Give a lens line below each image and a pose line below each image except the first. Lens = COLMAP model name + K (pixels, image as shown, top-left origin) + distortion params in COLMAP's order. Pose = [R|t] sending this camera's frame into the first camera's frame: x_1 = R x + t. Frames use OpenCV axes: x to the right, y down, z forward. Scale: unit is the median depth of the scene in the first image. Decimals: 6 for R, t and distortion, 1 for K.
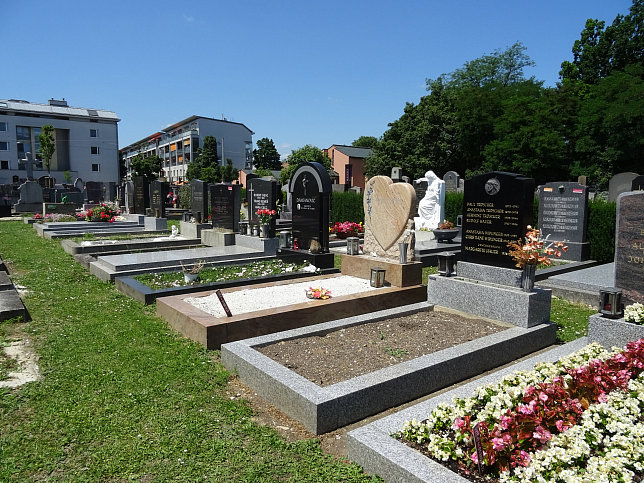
lens RADIAL K [[459.0, 0, 319.6], [0, 459.0, 241.8], [0, 0, 1]] dist [-0.005362, -0.002619]
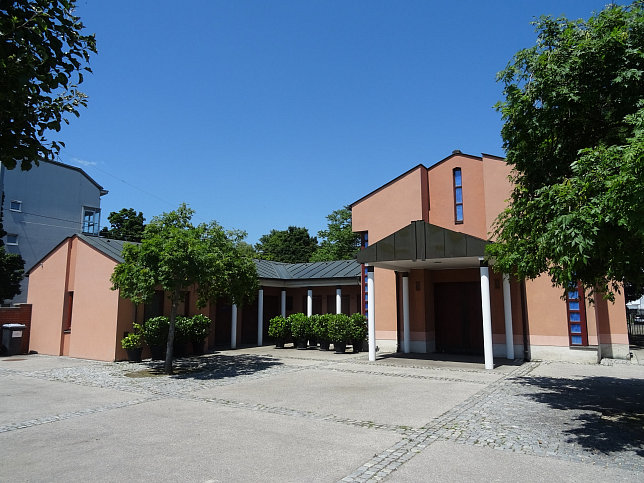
lens RADIAL K [[459.0, 0, 319.6], [0, 459.0, 241.8], [0, 0, 1]] dist [-0.005362, -0.002619]
pose [[0.943936, 0.049924, 0.326330, -0.631437], [0.036629, 0.966557, -0.253822, -0.422285], [-0.328089, 0.251545, 0.910540, 3.685401]]
